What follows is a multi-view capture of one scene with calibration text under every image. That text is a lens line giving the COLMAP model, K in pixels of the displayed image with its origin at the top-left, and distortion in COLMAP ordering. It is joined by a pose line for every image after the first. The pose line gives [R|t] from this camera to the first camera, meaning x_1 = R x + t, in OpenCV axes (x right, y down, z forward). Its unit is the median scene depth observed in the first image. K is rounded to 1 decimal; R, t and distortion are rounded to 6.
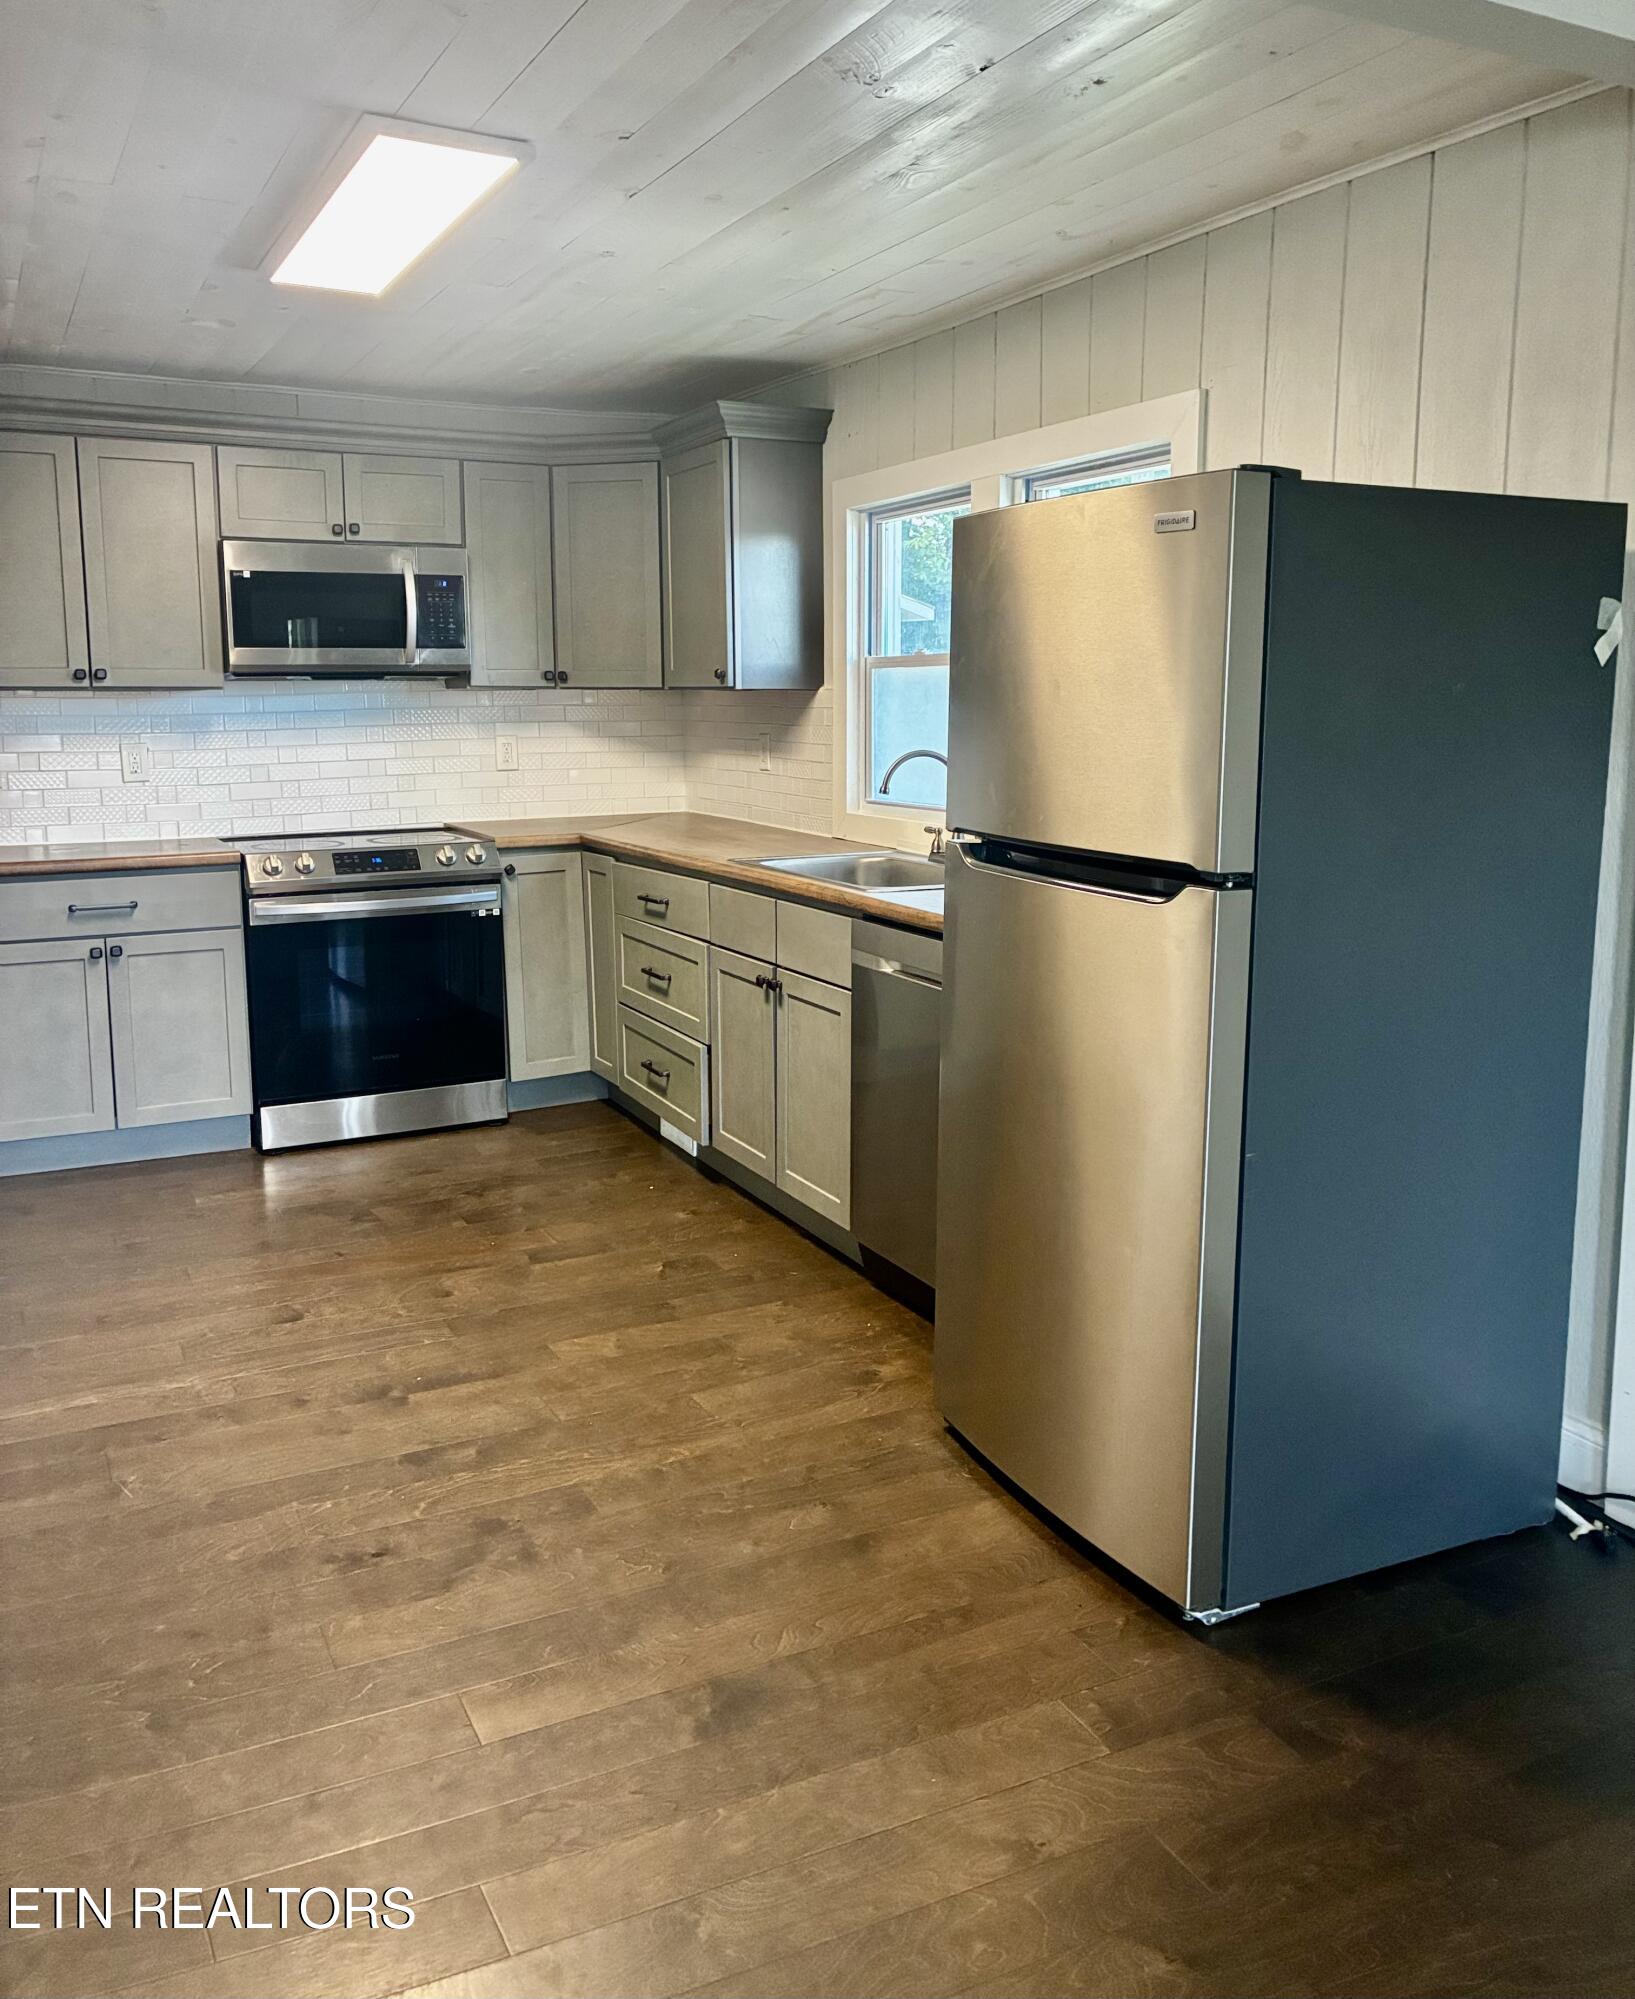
lens RADIAL K [[1660.8, 0, 817.0], [0, 1660.8, 928.1], [0, 0, 1]] dist [0.045314, -0.001199]
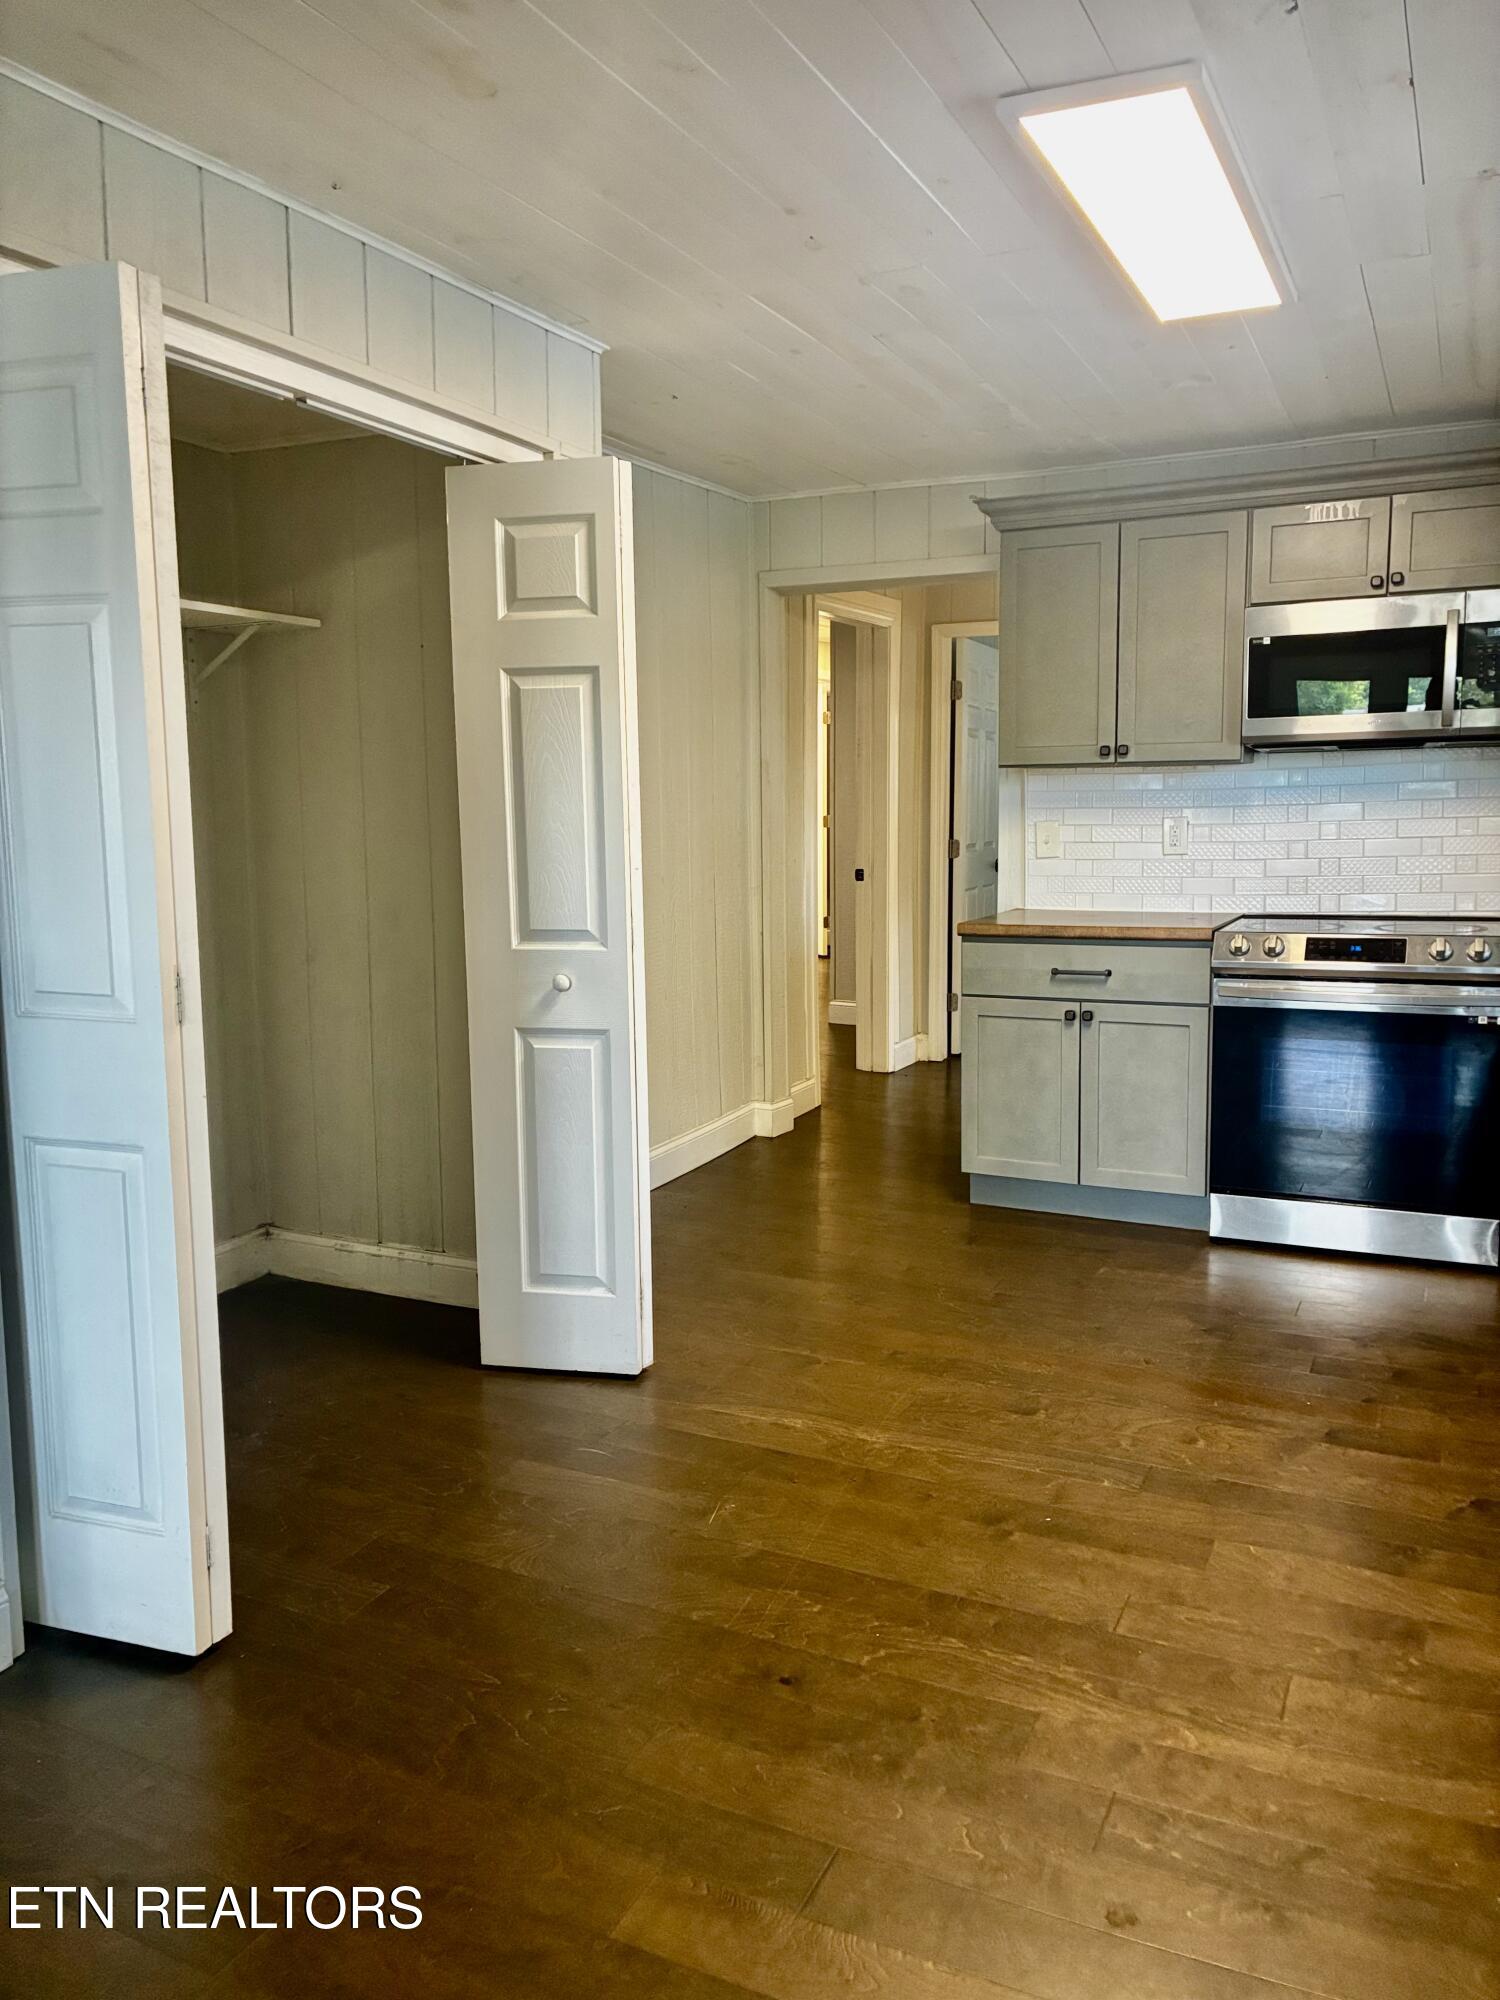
lens RADIAL K [[1532.1, 0, 750.0], [0, 1532.1, 1000.0], [0, 0, 1]] dist [0.038808, 0.003641]
pose [[0.615492, 0.104973, -0.781121, 0.195489], [-0.101535, 0.993393, 0.053495, -0.025428], [0.781576, 0.046385, 0.622084, 0.237958]]
